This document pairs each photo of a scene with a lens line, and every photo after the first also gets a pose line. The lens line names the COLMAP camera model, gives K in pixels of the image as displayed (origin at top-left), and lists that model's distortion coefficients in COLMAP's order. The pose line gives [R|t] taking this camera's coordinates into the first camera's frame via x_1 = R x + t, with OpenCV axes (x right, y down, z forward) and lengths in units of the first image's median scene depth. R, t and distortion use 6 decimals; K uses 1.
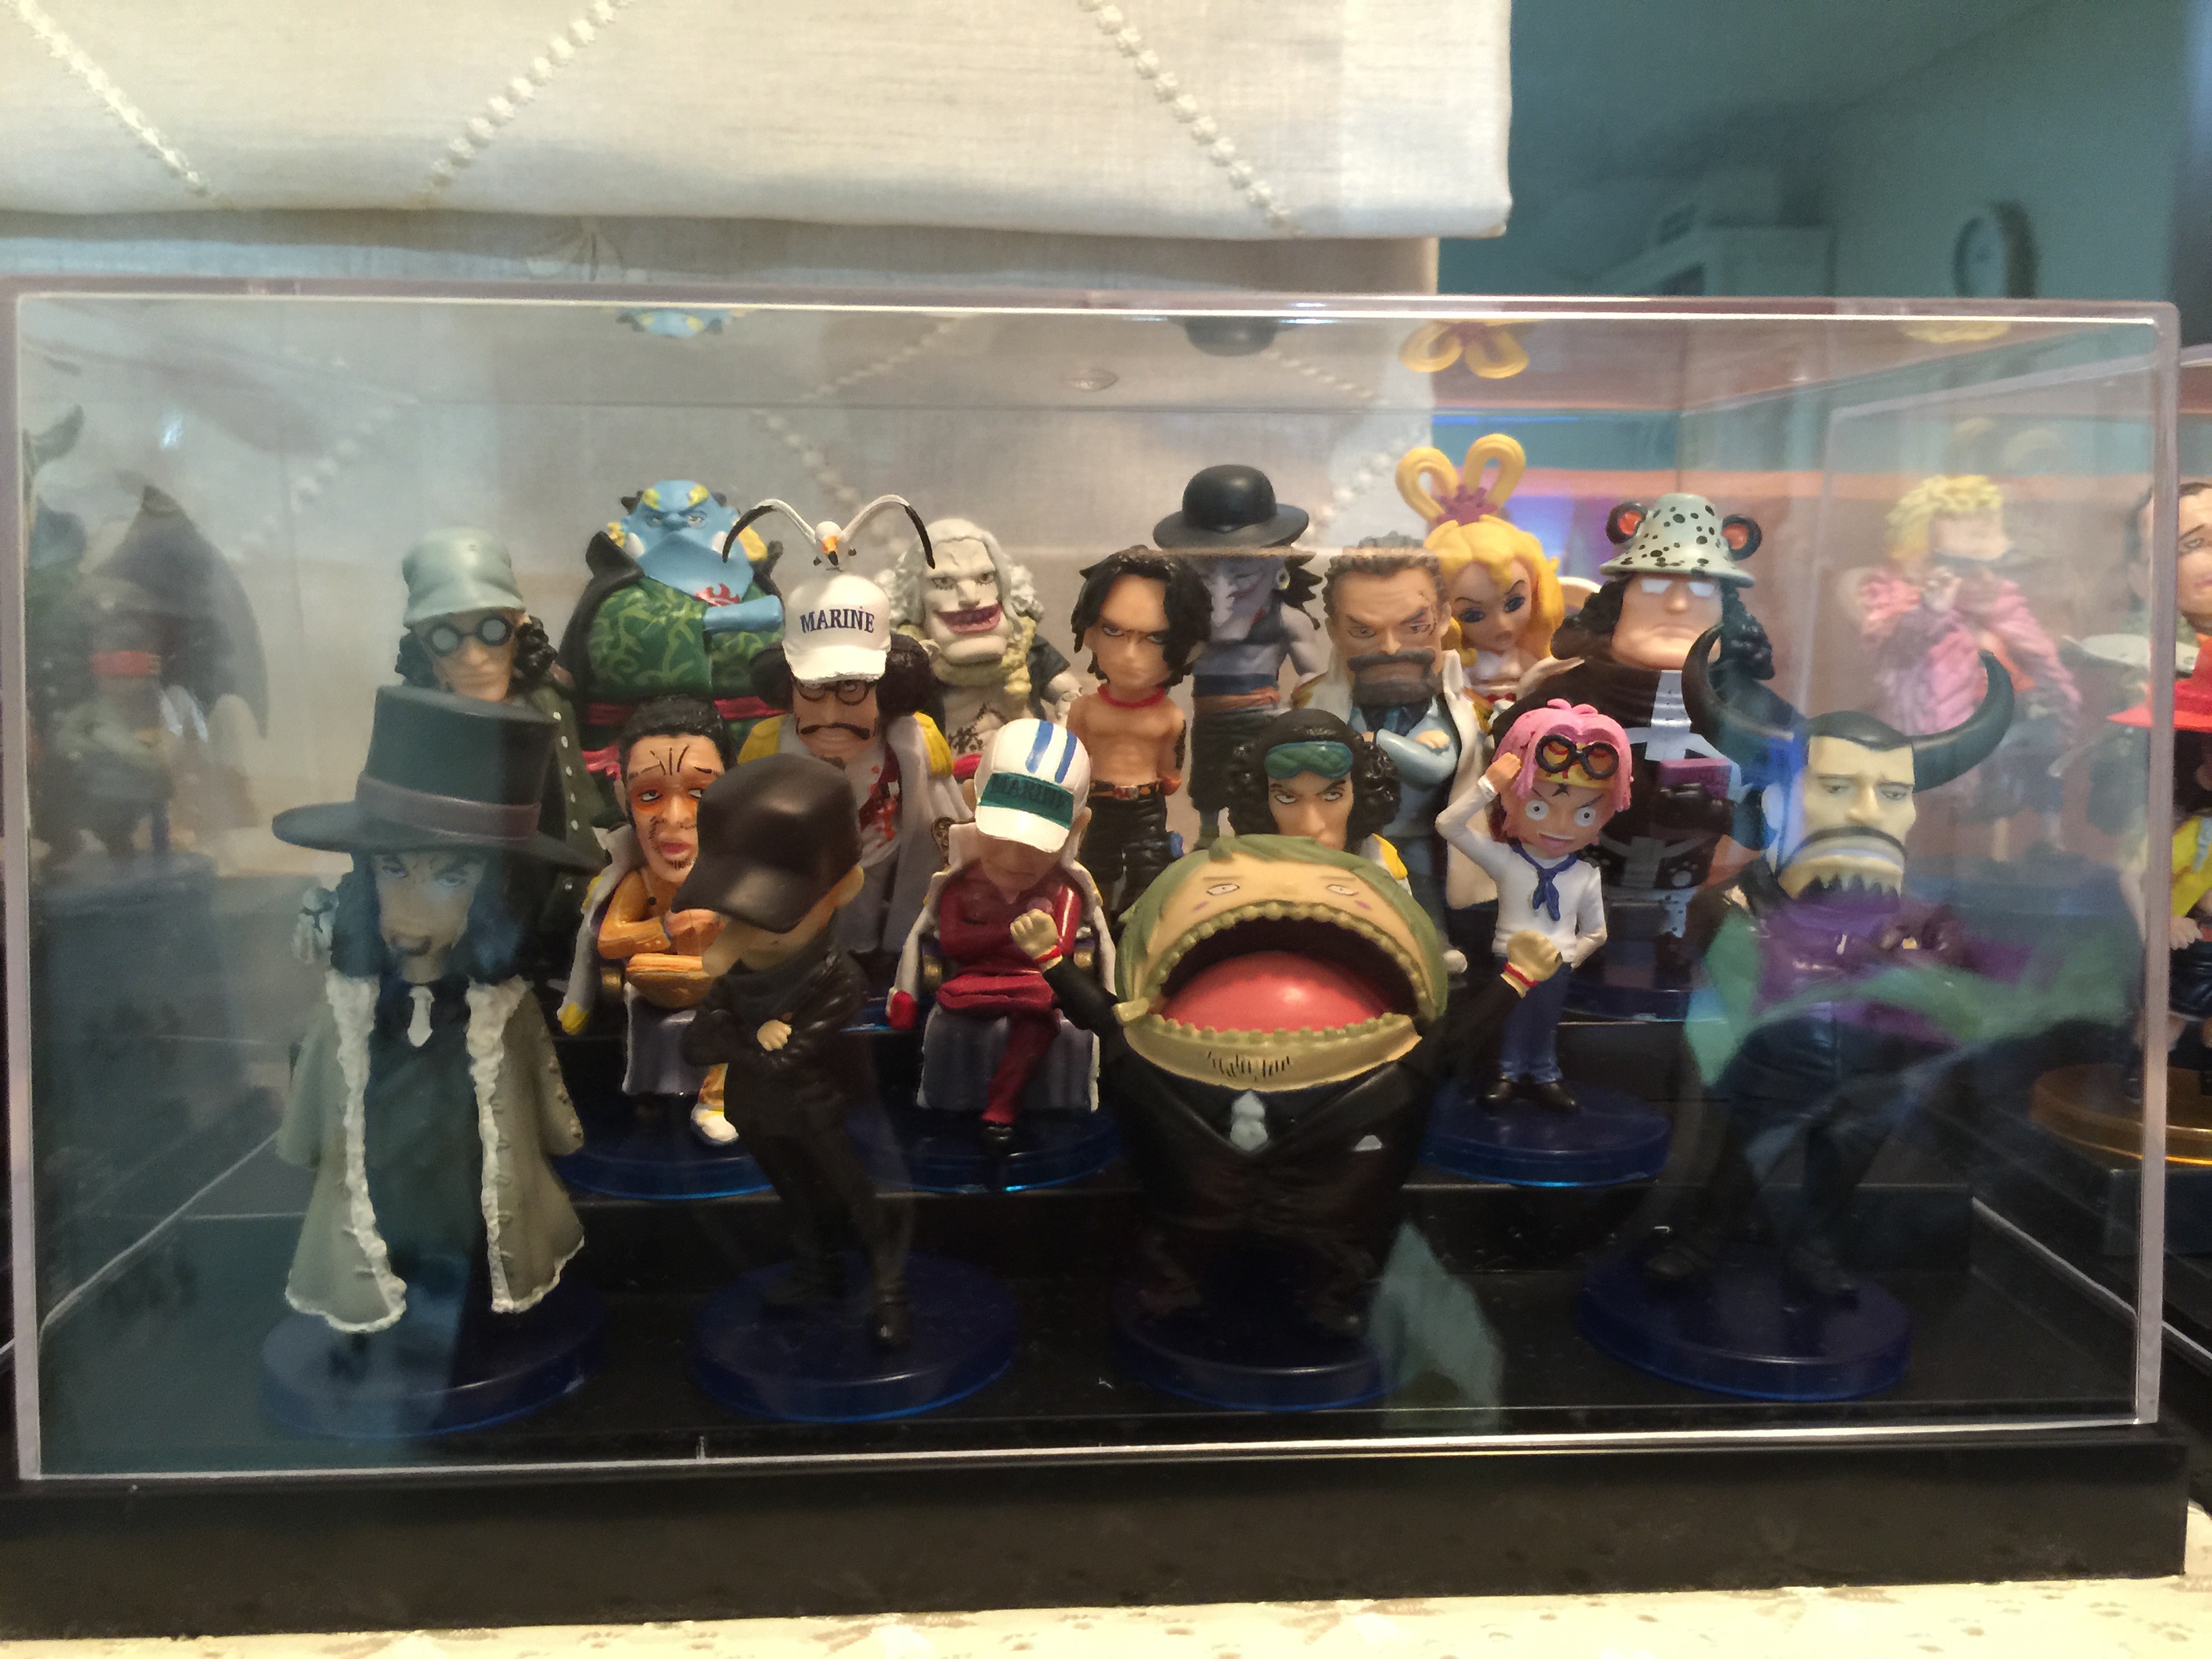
lens RADIAL K [[1863.1, 0, 1110.6], [0, 1863.1, 830.6], [0, 0, 1]] dist [0.046057, -0.066694]
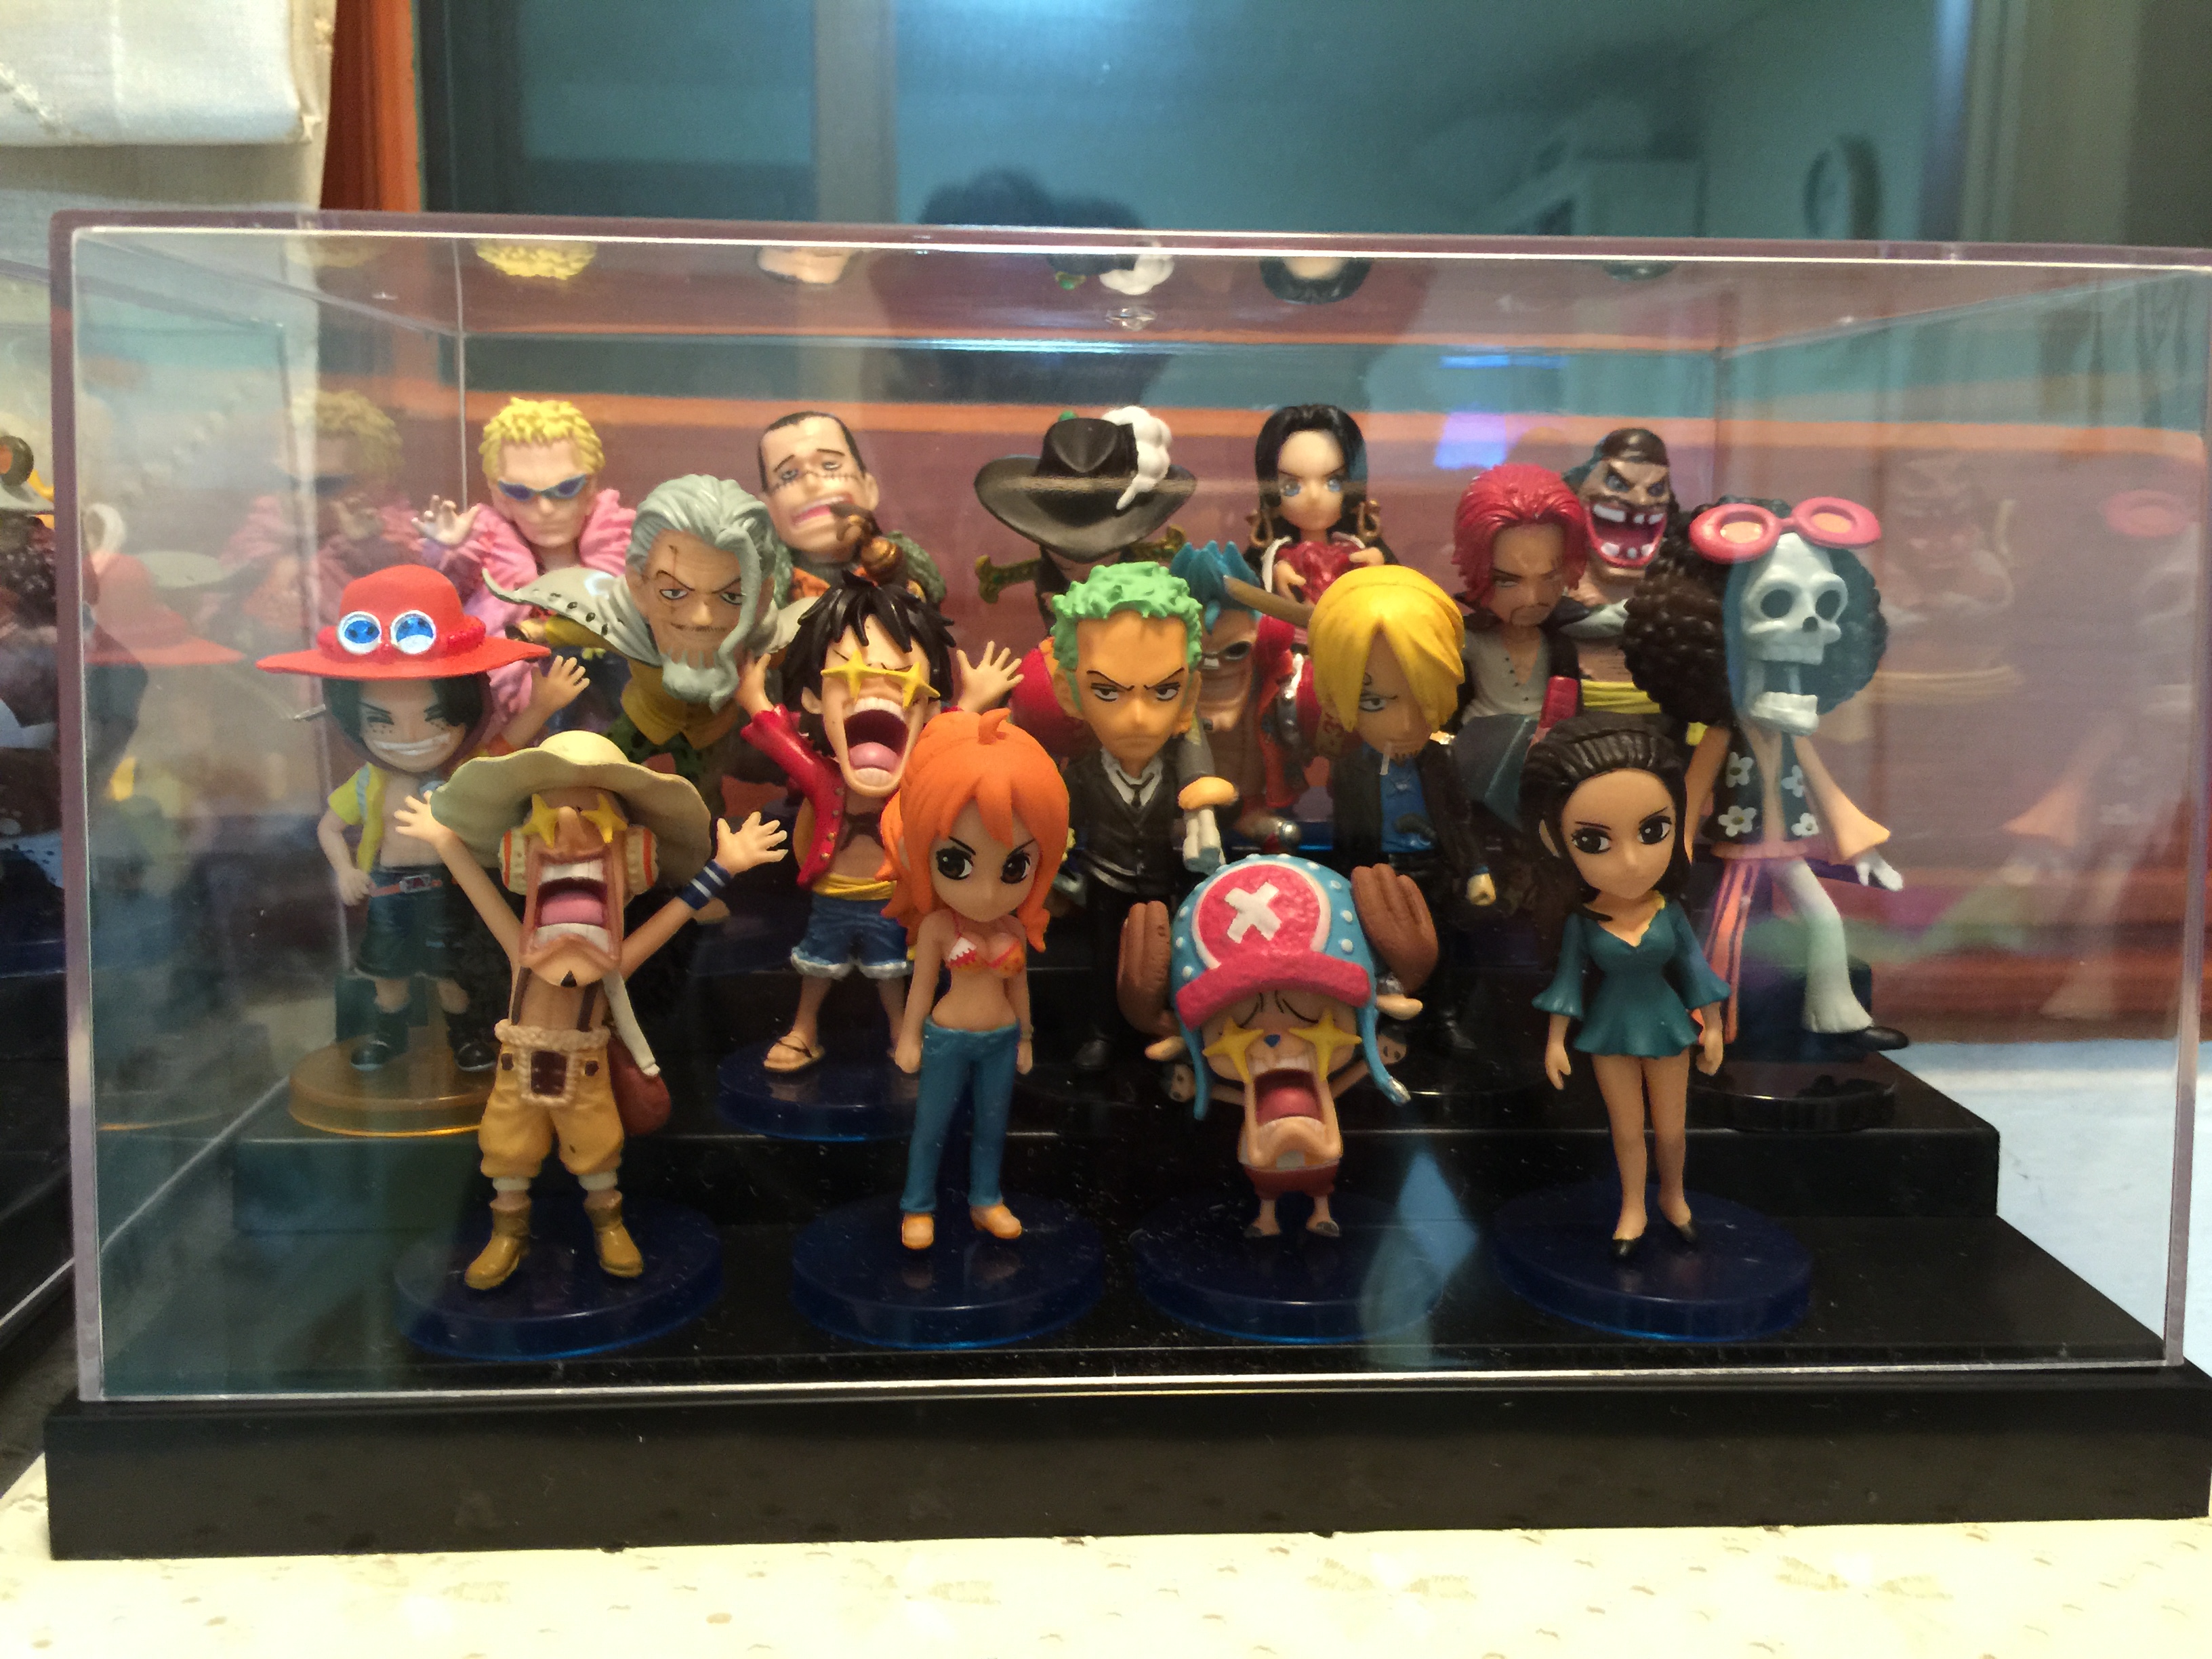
lens RADIAL K [[1863.1, 0, 1111.3], [0, 1863.1, 826.7], [0, 0, 1]] dist [0.046057, -0.066694]
pose [[0.999964, 0.004002, 0.007425, 0.894709], [-0.004217, 0.999563, 0.029260, -0.003338], [-0.007305, -0.029290, 0.999544, 0.053660]]
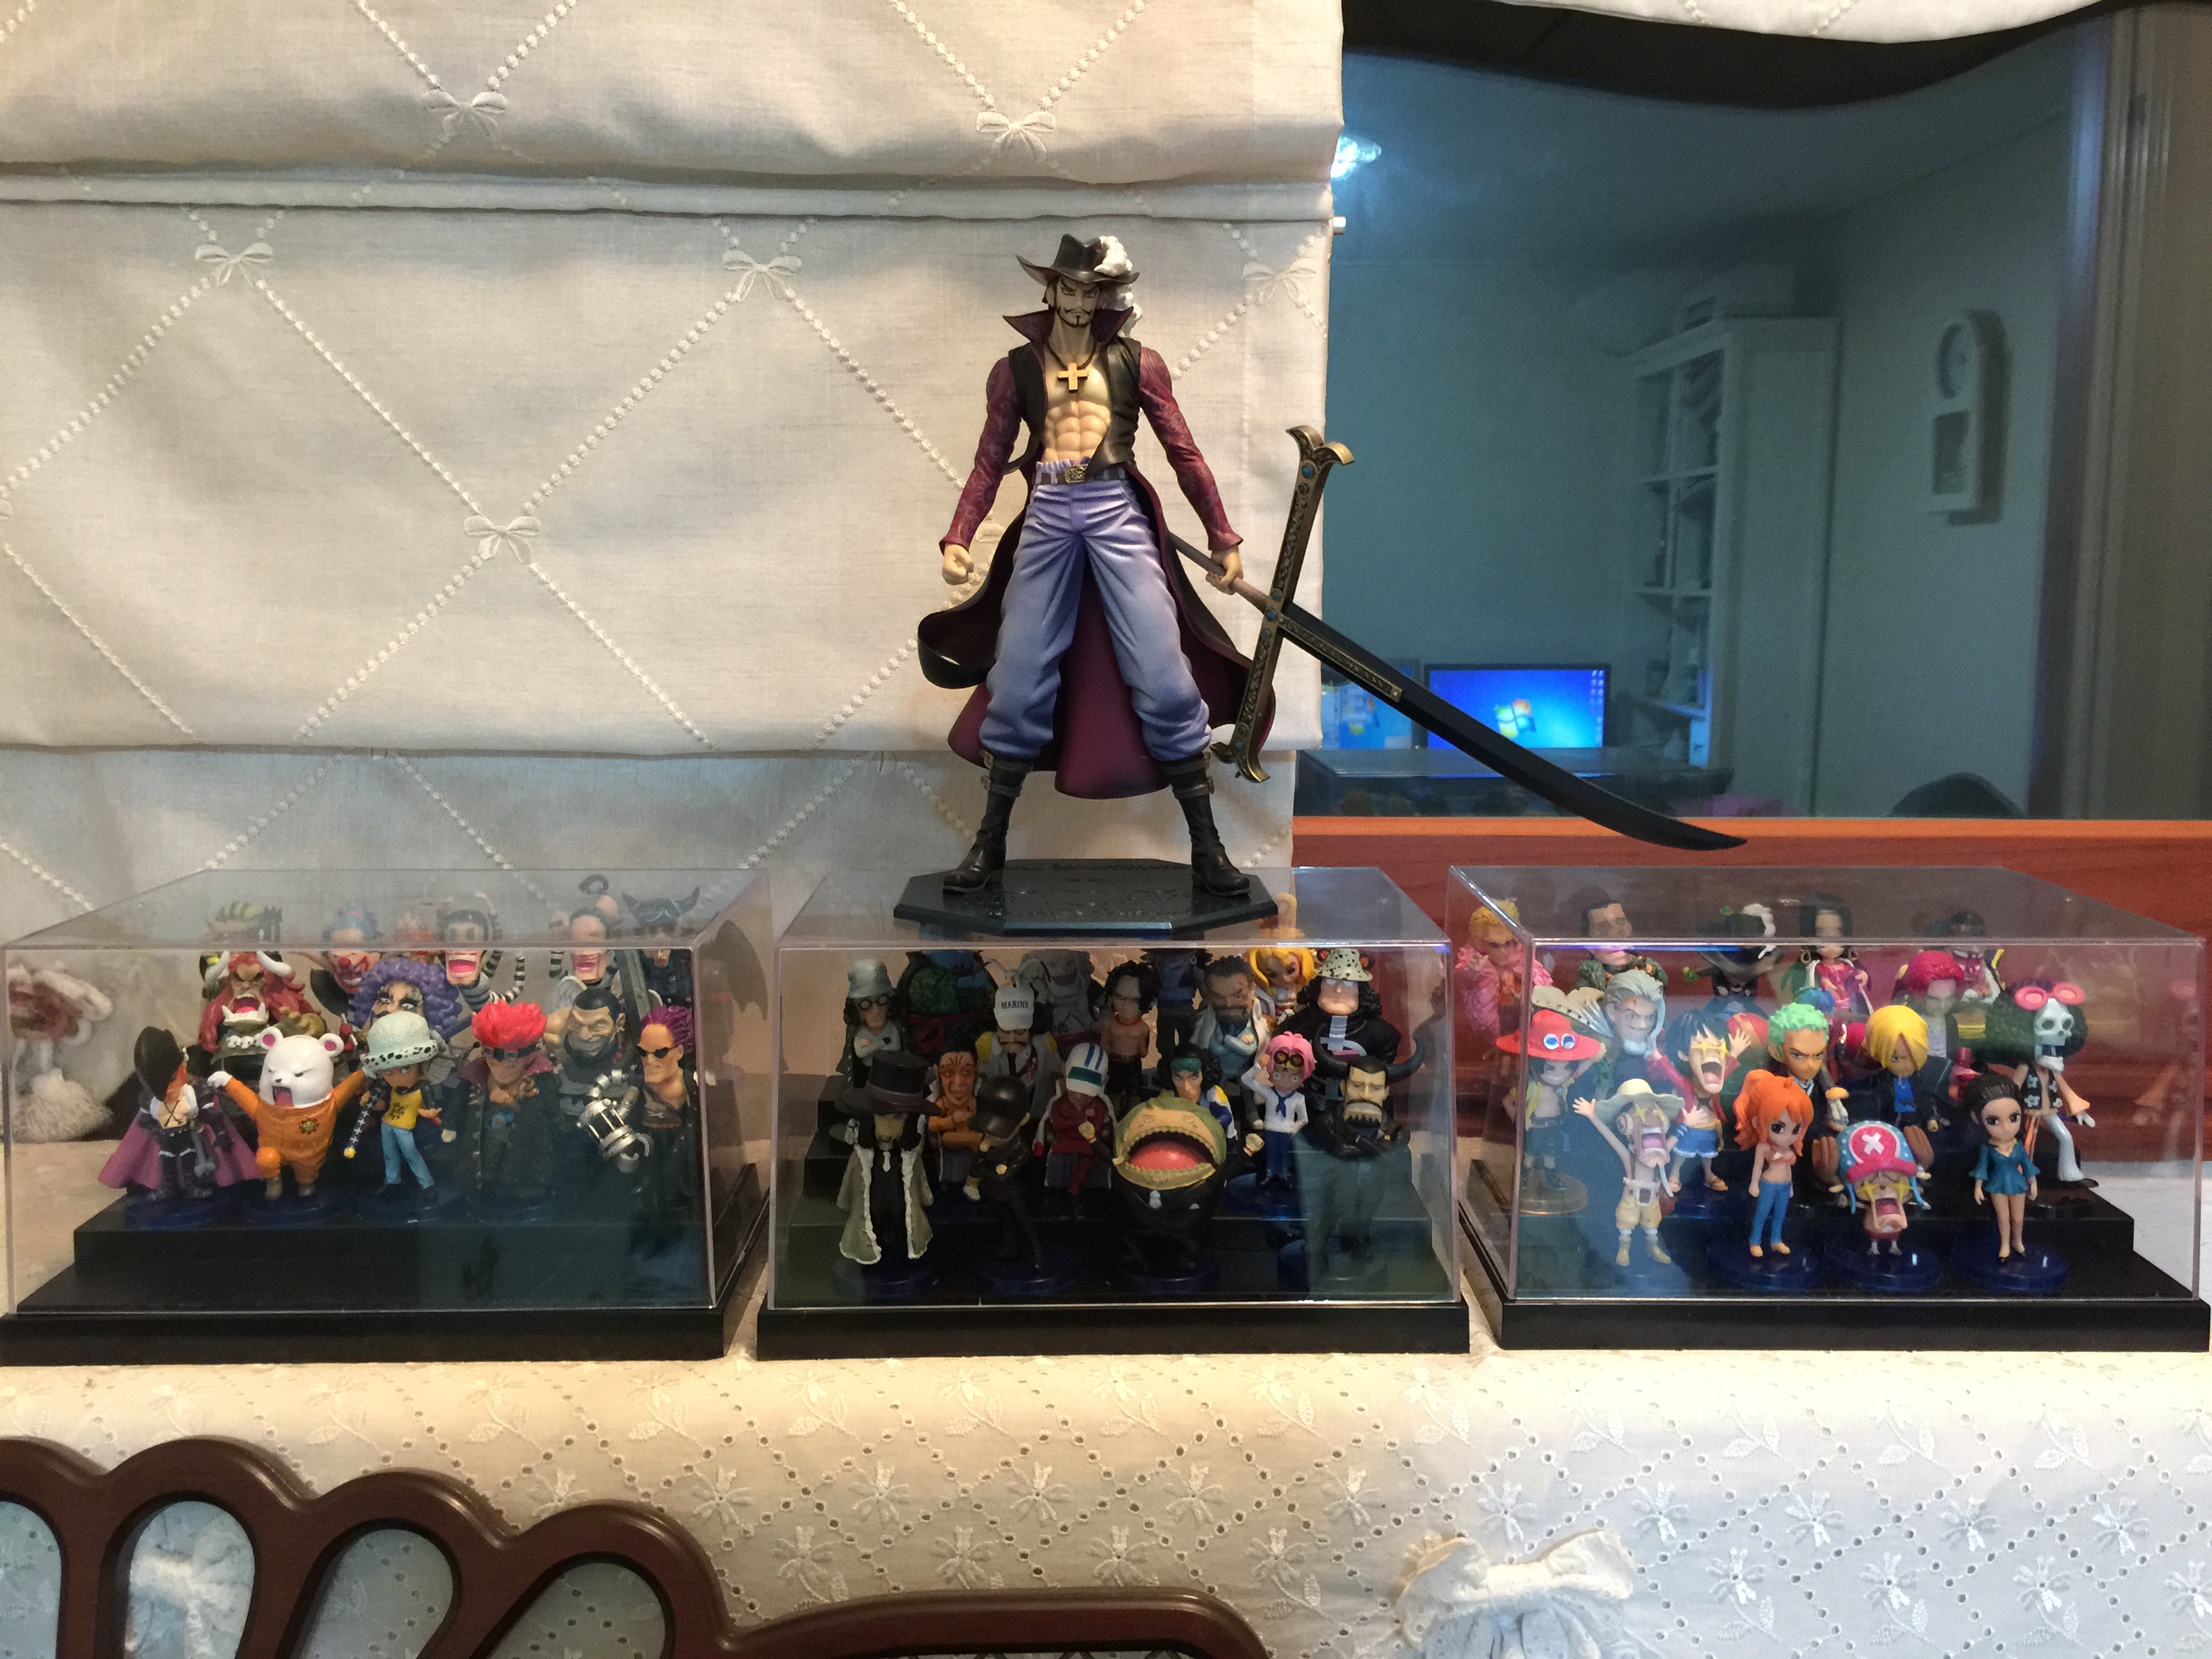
lens RADIAL K [[1863.1, 0, 1120.0], [0, 1863.1, 822.2], [0, 0, 1]] dist [0.046057, -0.066694]
pose [[0.999179, 0.001604, -0.040470, 0.104578], [-0.001563, 0.999998, 0.001045, -0.350556], [0.040471, -0.000981, 0.999180, -1.555137]]
